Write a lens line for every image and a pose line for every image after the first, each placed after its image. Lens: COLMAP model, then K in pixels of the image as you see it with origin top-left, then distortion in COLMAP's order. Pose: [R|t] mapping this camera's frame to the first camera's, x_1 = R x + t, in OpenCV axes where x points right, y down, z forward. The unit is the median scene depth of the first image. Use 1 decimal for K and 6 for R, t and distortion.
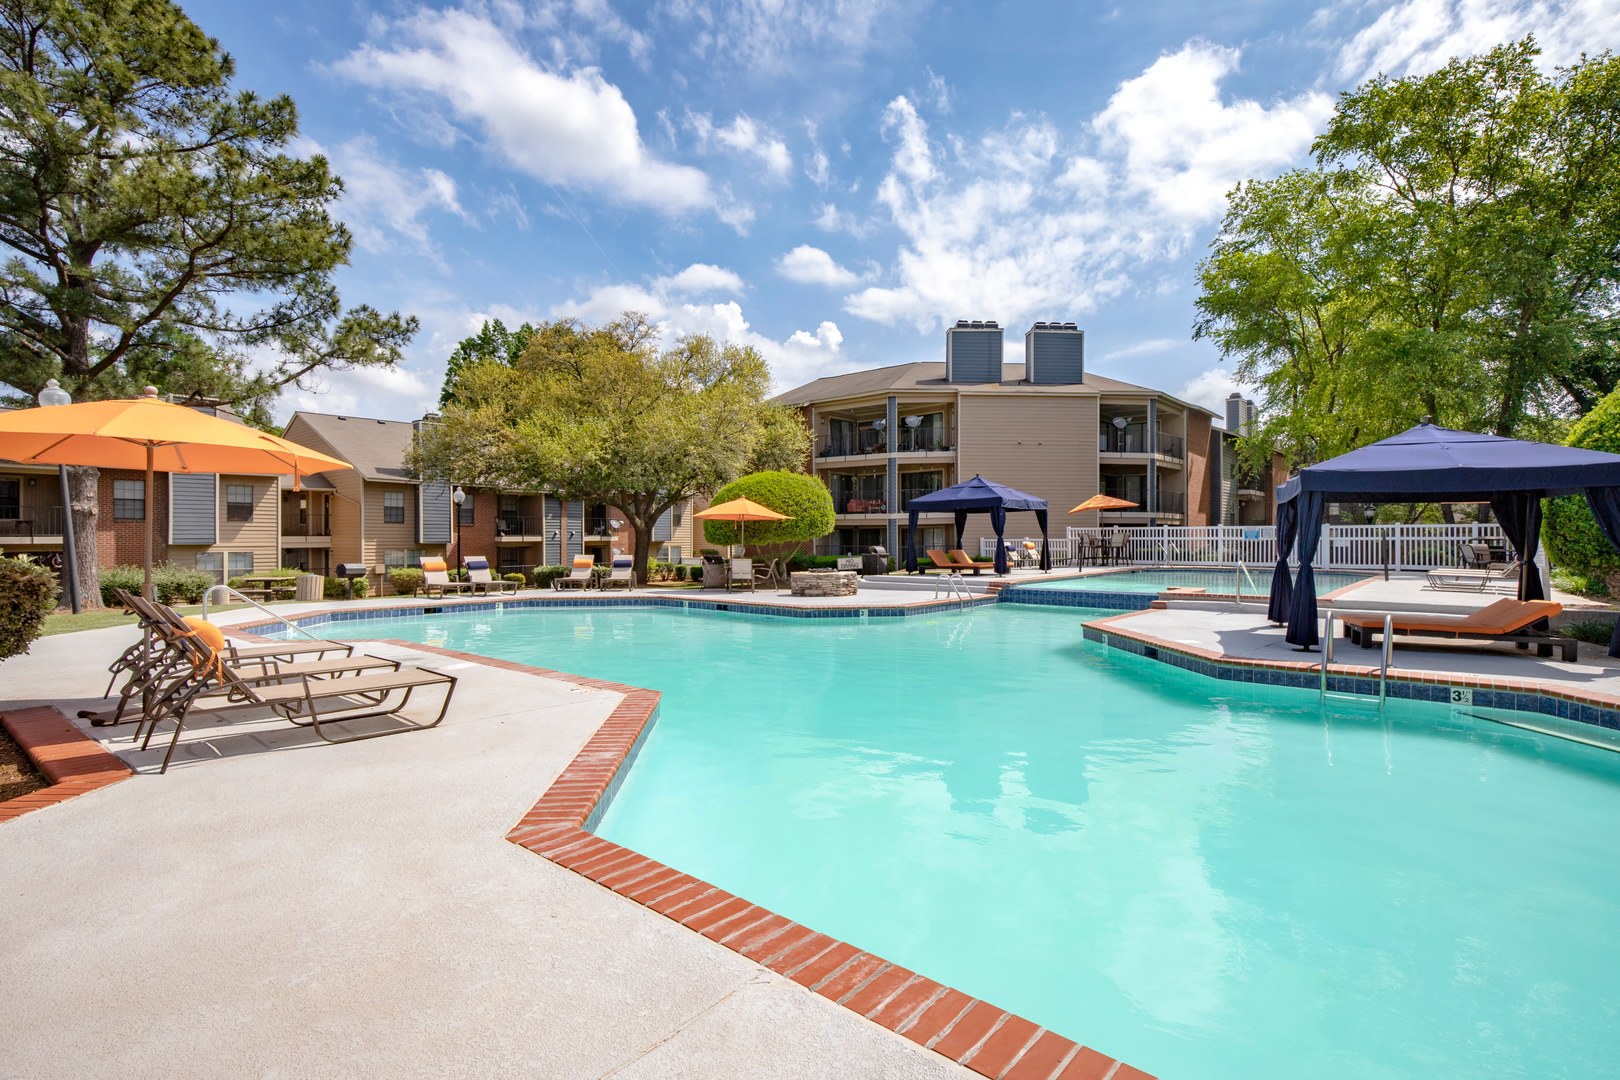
lens RADIAL K [[768.9, 0, 815.3], [0, 768.9, 545.6], [0, 0, 1]] dist [0.015770, -0.000106]
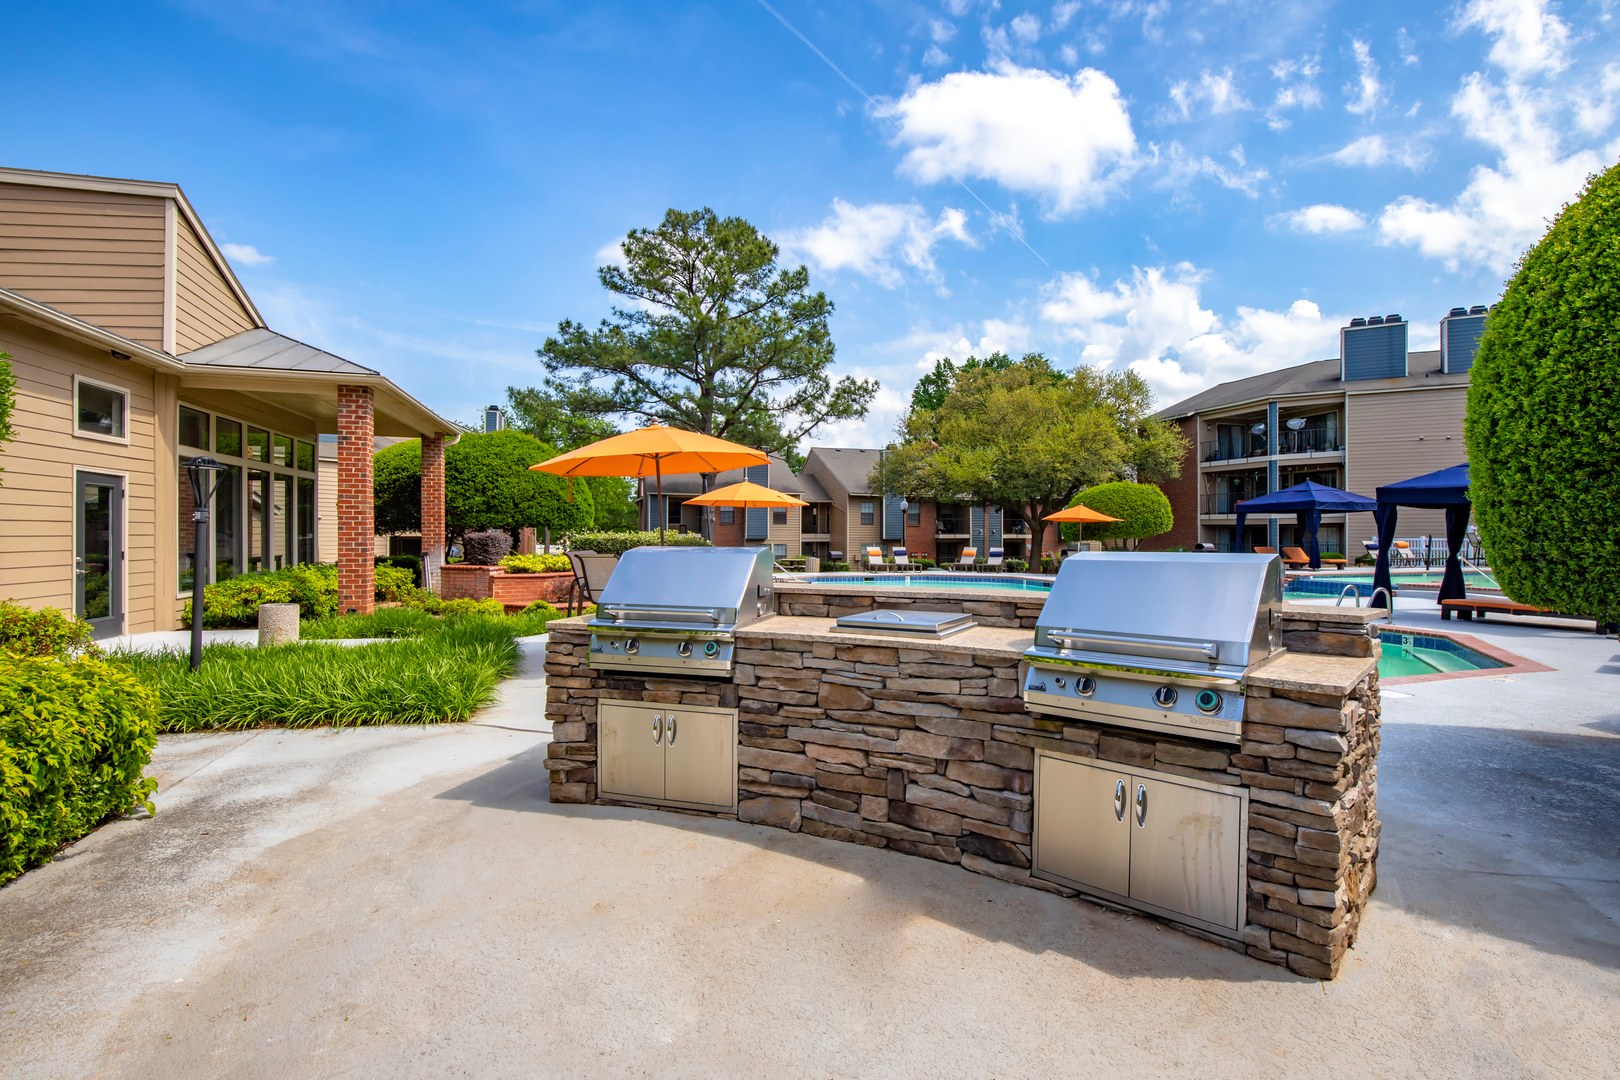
lens RADIAL K [[768.9, 0, 815.3], [0, 768.9, 545.6], [0, 0, 1]] dist [0.015770, -0.000106]
pose [[0.822635, 0.012182, -0.568439, 0.211042], [-0.011569, 0.999922, 0.004687, 0.005091], [0.568452, 0.002721, 0.822712, -0.249155]]
